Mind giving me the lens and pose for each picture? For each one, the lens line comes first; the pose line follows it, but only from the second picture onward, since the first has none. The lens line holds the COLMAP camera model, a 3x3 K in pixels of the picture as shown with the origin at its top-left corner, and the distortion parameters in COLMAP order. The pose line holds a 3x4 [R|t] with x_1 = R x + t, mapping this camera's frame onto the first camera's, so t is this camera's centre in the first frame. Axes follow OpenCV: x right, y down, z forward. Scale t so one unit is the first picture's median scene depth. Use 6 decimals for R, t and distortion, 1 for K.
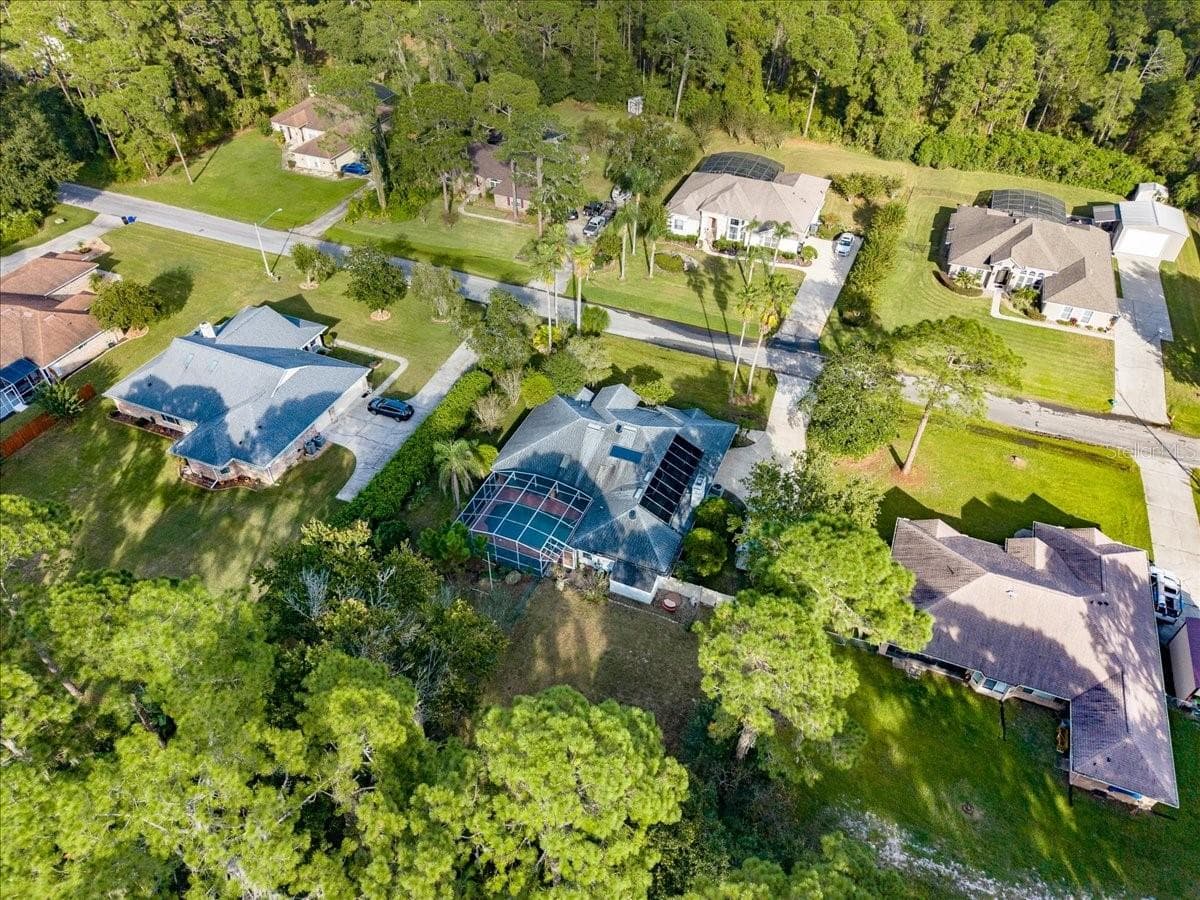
lens RADIAL K [[804.6, 0, 599.1], [0, 804.6, 457.1], [0, 0, 1]] dist [0.020753, -0.015999]
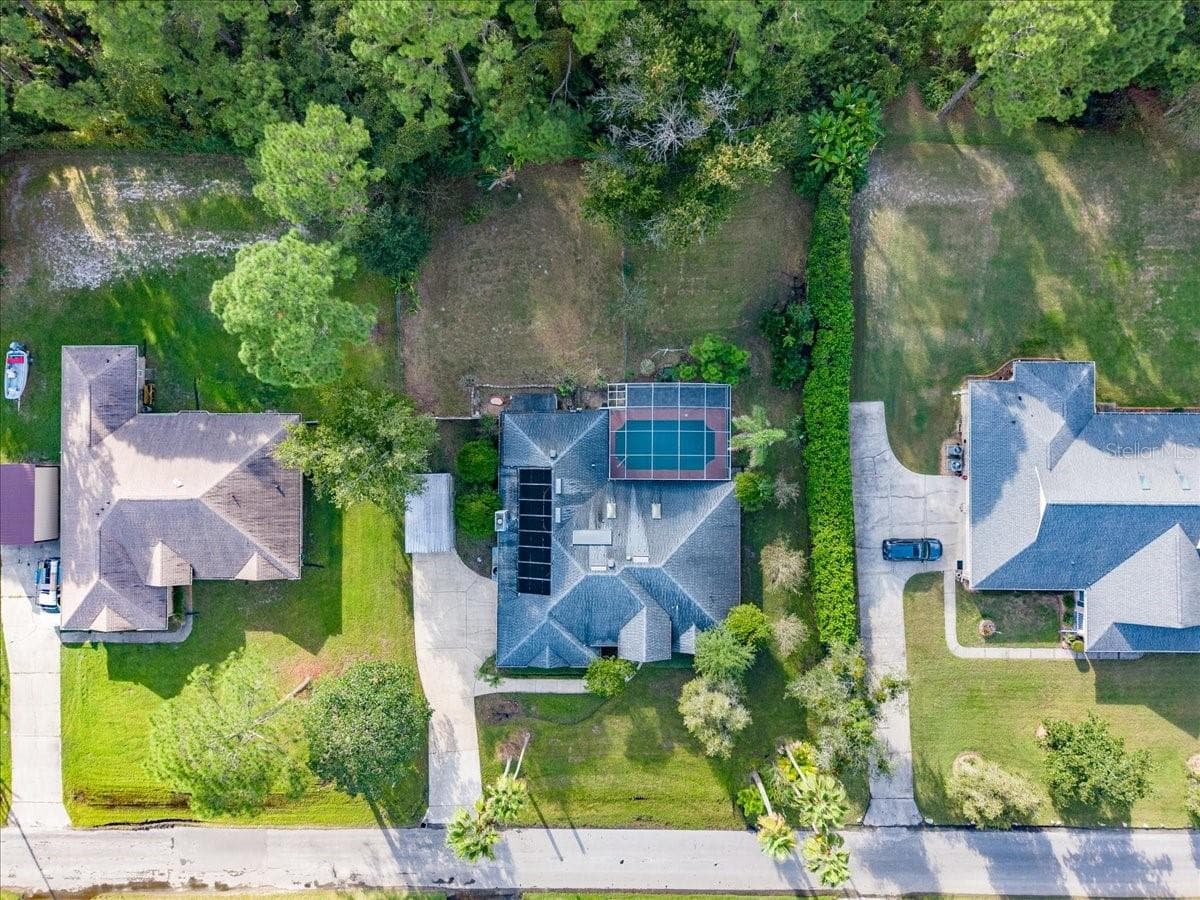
lens RADIAL K [[804.6, 0, 597.9], [0, 804.6, 448.2], [0, 0, 1]] dist [0.020753, -0.015999]
pose [[-0.924166, 0.381990, -0.000064, -0.007482], [-0.252330, -0.610347, 0.750870, -0.463067], [0.286786, 0.693945, 0.660450, 0.272723]]
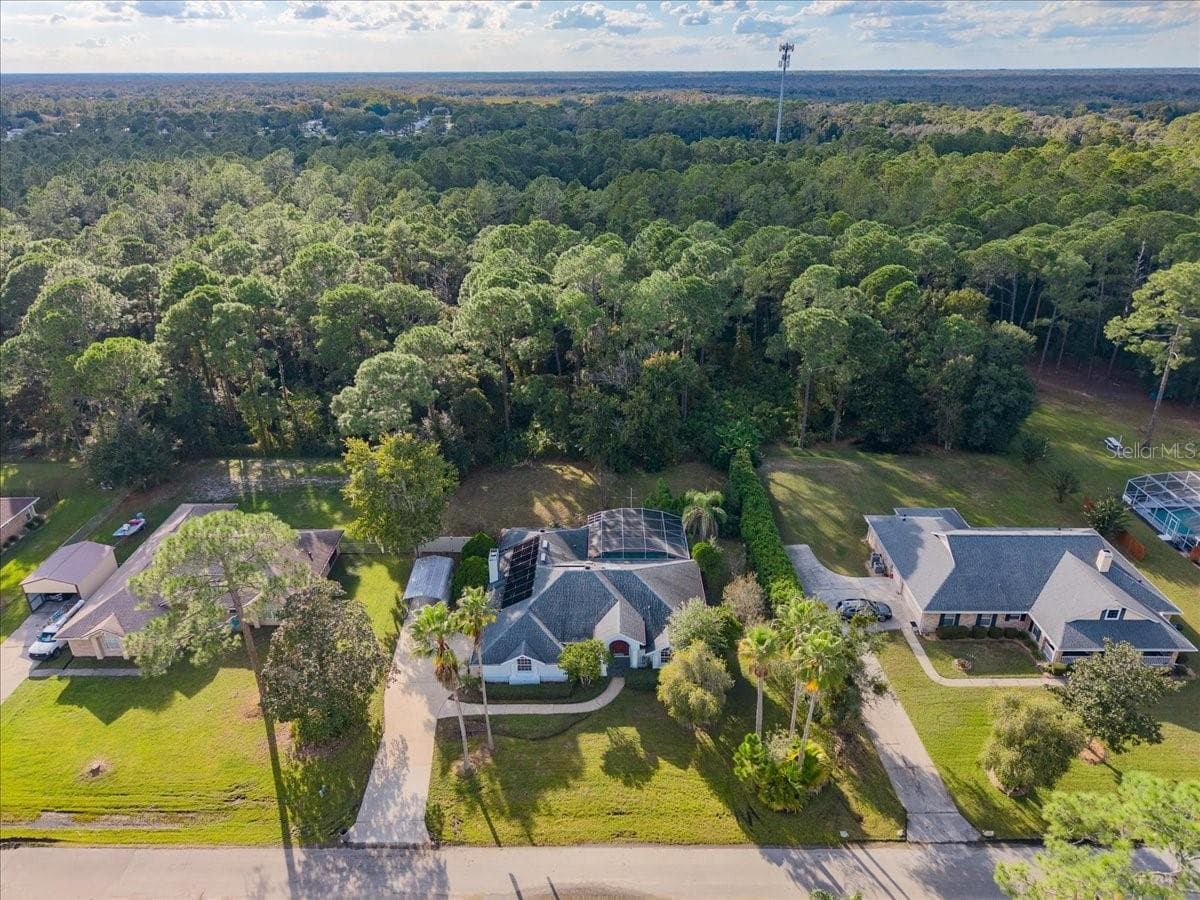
lens RADIAL K [[804.6, 0, 596.8], [0, 804.6, 452.0], [0, 0, 1]] dist [0.020753, -0.015999]
pose [[-0.926294, 0.162010, -0.340194, 0.249451], [-0.251354, 0.406940, 0.878192, -0.734906], [0.280715, 0.898973, -0.336224, 0.936459]]
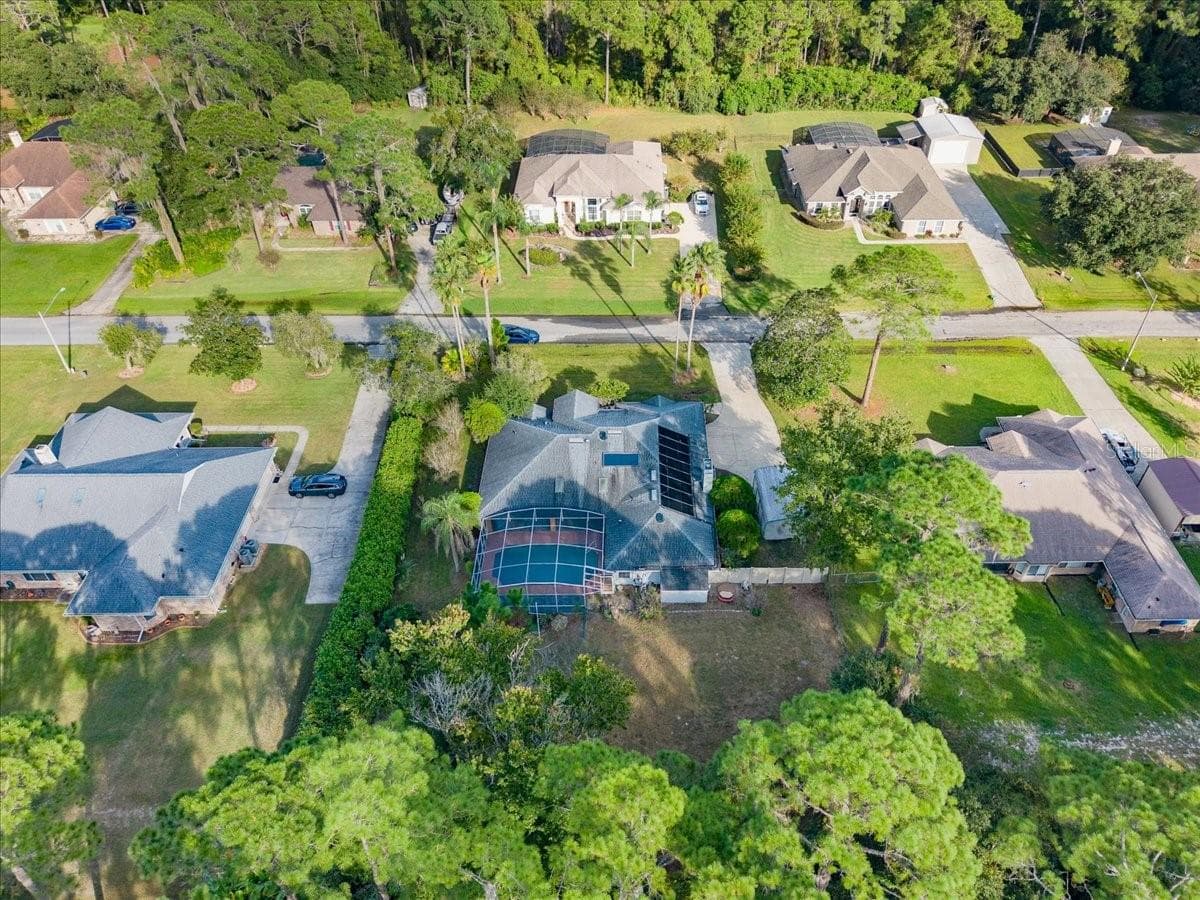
lens RADIAL K [[861.4, 0, 639.7], [0, 861.4, 459.3], [0, 0, 1]] dist [0.030993, -0.029579]
pose [[0.919693, -0.267885, 0.287059, -0.178997], [0.268149, 0.962581, 0.039176, -0.028559], [-0.286812, 0.040945, 0.957111, 0.027474]]
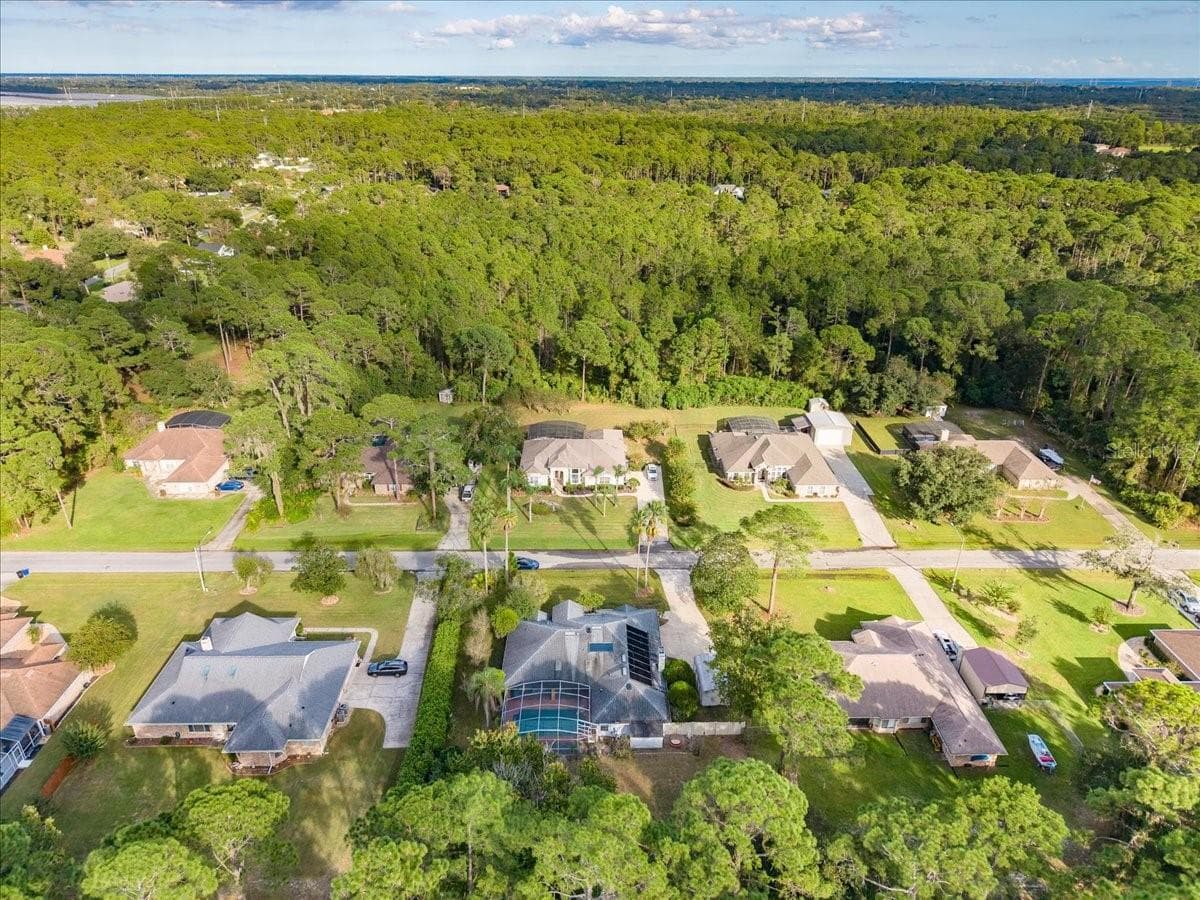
lens RADIAL K [[804.6, 0, 606.4], [0, 804.6, 443.8], [0, 0, 1]] dist [0.020753, -0.015999]
pose [[0.915854, -0.164367, 0.366327, -0.307443], [0.266798, 0.930946, -0.249315, 0.013612], [-0.300052, 0.326072, 0.896463, -0.258453]]
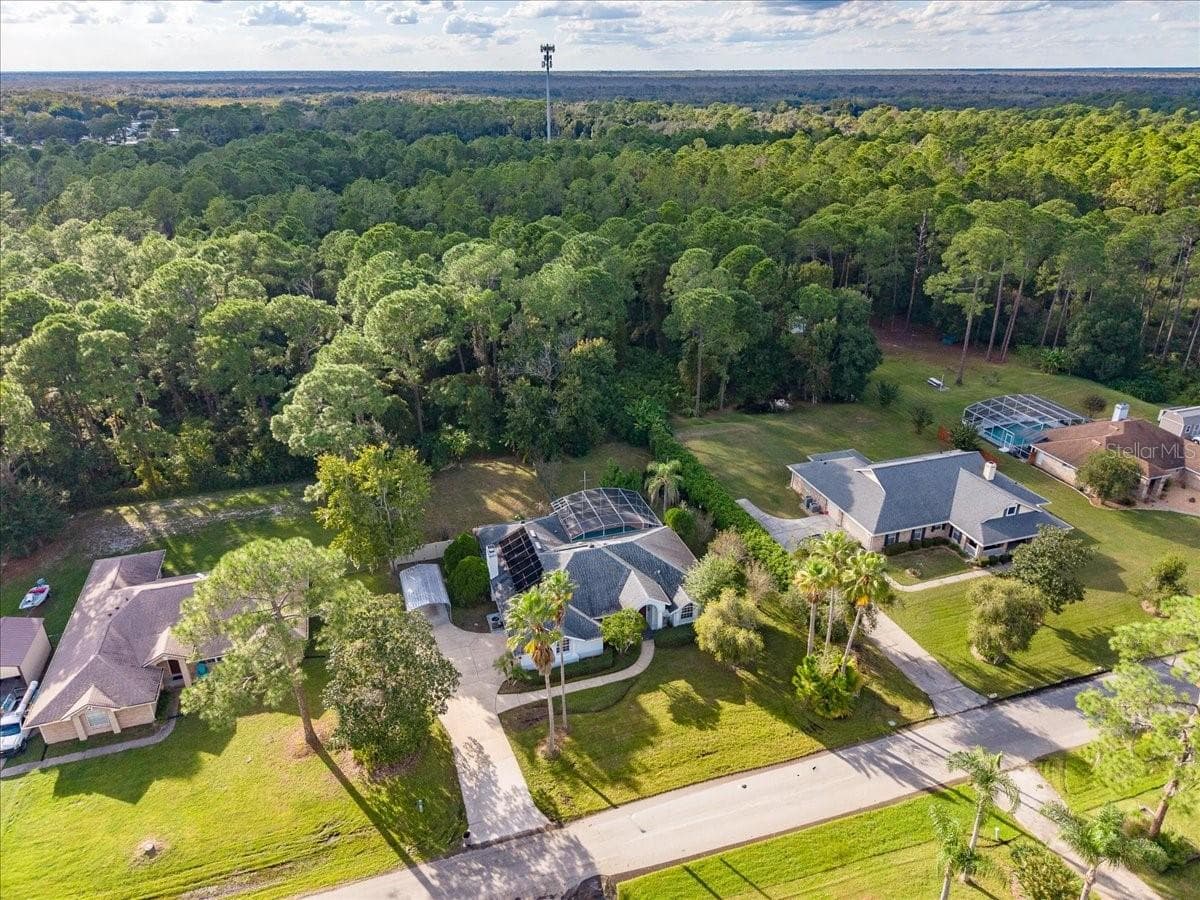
lens RADIAL K [[804.6, 0, 598.7], [0, 804.6, 452.7], [0, 0, 1]] dist [0.020753, -0.015999]
pose [[-0.761910, 0.277460, -0.585244, 0.447748], [-0.433338, 0.453185, 0.779000, -0.683379], [0.481365, 0.847136, -0.225052, 0.880843]]
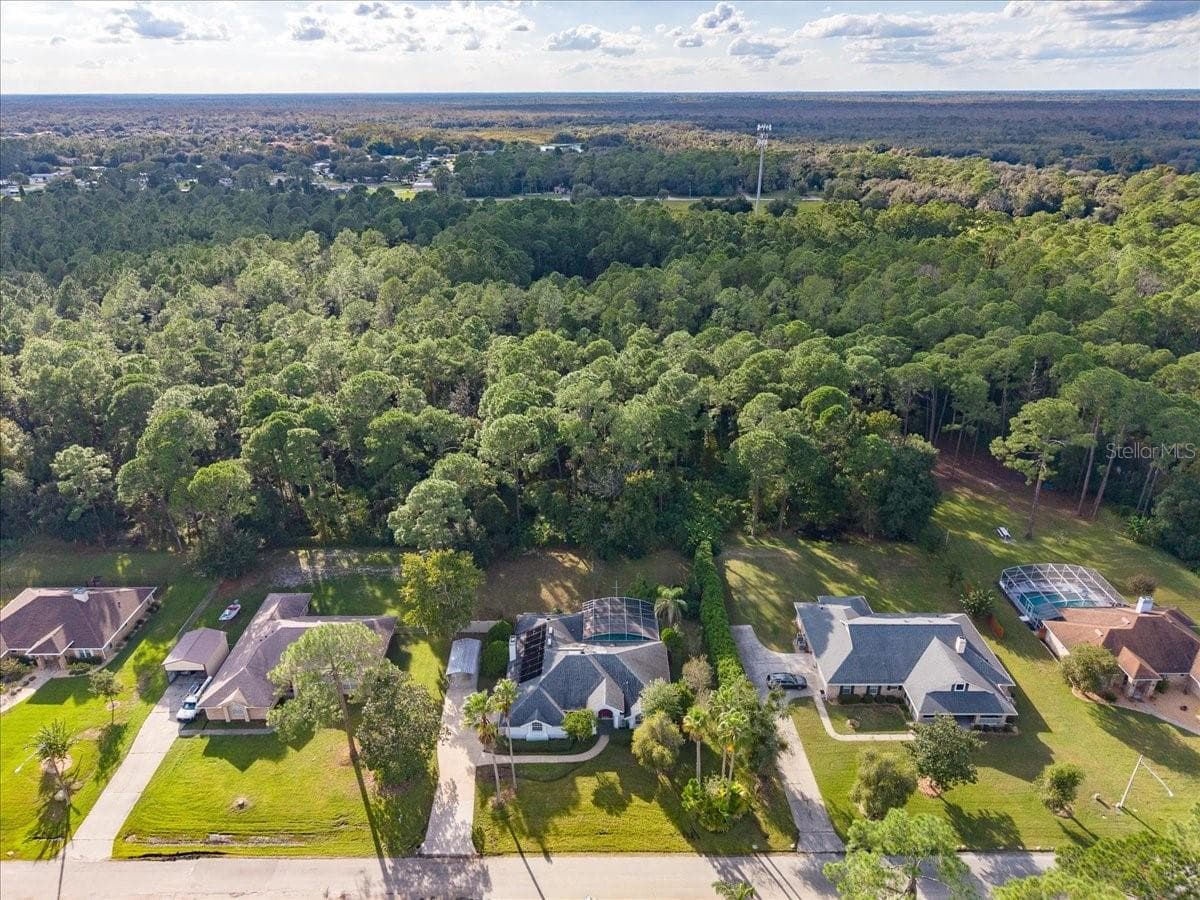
lens RADIAL K [[804.6, 0, 595.9], [0, 804.6, 452.2], [0, 0, 1]] dist [0.020753, -0.015999]
pose [[-0.924725, 0.157132, -0.346688, 0.319851], [-0.253473, 0.425278, 0.868844, -1.035387], [0.283962, 0.891318, -0.353436, 0.919428]]
